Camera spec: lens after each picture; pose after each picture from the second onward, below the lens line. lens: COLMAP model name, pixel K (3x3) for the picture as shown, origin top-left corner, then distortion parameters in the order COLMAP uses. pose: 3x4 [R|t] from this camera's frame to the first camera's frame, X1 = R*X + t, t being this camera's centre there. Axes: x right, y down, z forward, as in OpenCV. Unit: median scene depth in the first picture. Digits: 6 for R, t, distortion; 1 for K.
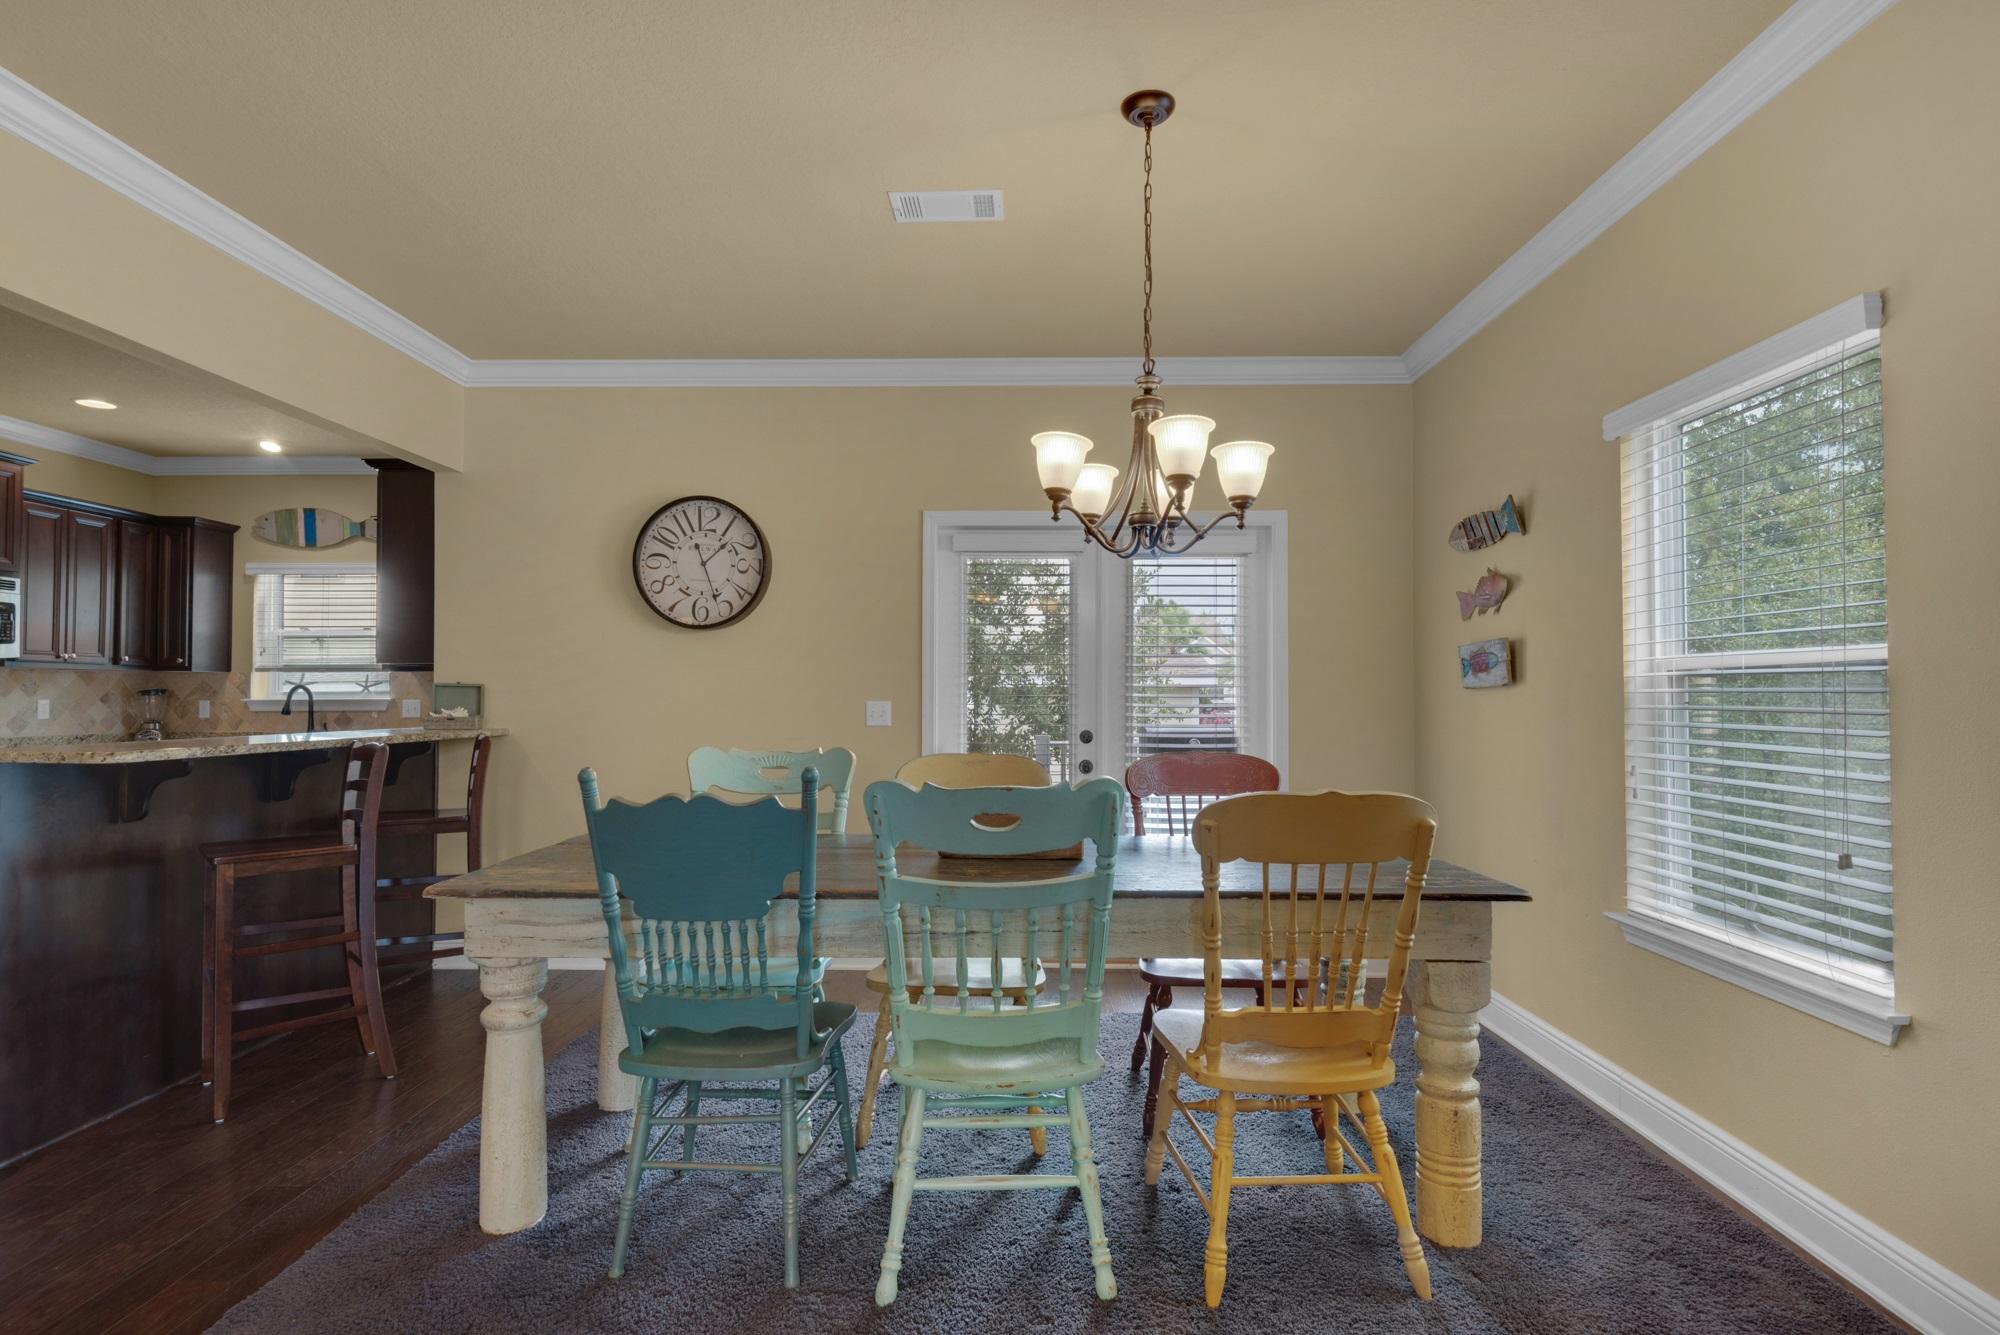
lens RADIAL K [[998.9, 0, 1001.3], [0, 998.9, 681.3], [0, 0, 1]] dist [0.003549, -0.000427]
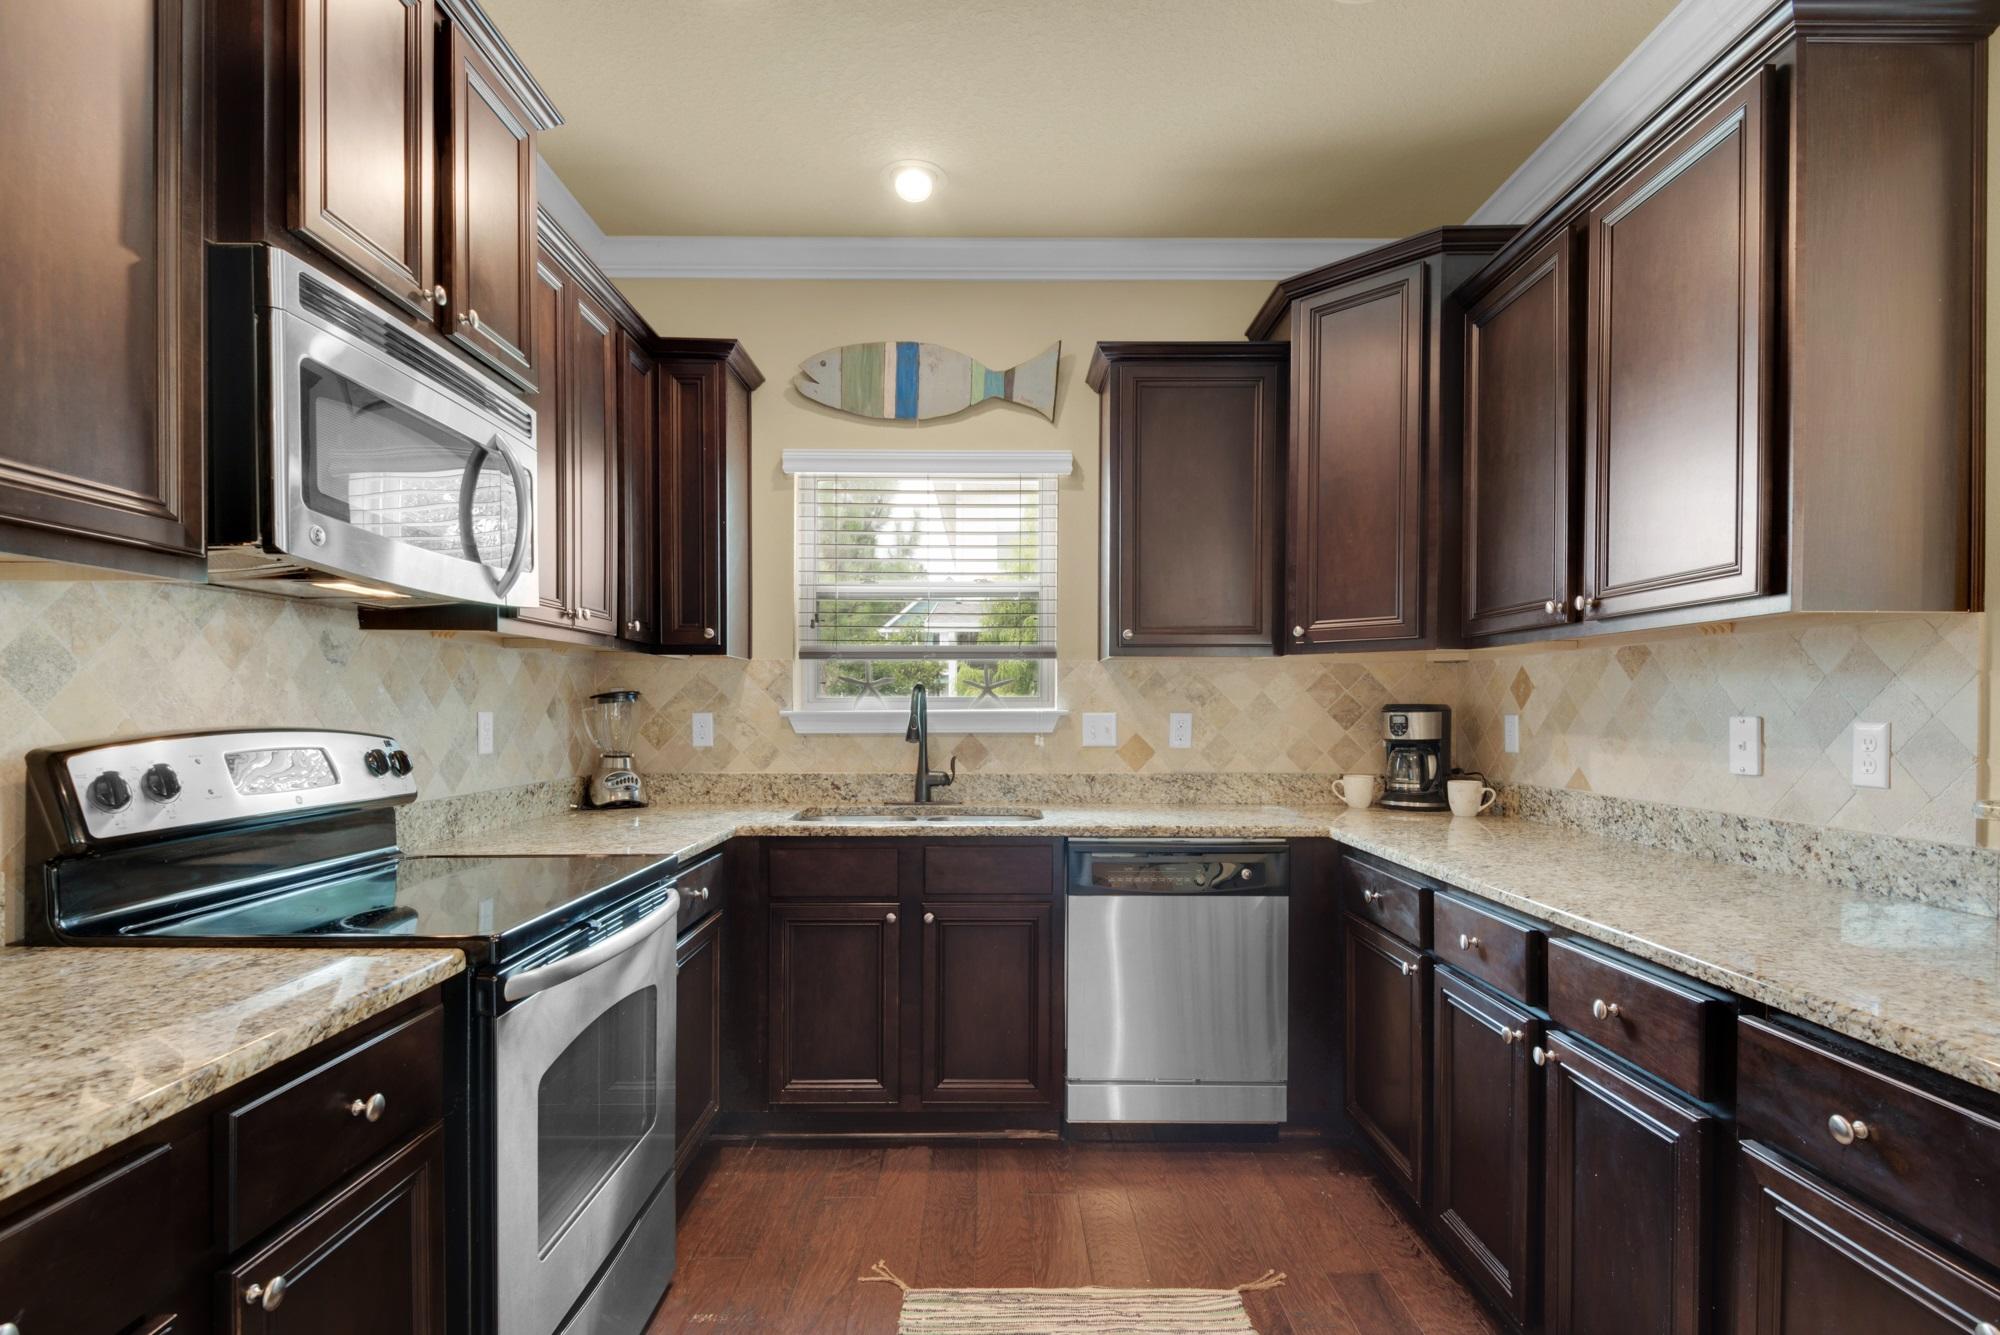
lens RADIAL K [[969.7, 0, 1019.4], [0, 969.7, 714.4], [0, 0, 1]] dist [0.019396, 0.000219]
pose [[0.999379, 0.001185, 0.035212, -0.649794], [-0.001874, 0.999807, 0.019548, 0.009628], [-0.035182, -0.019601, 0.999189, 0.488782]]
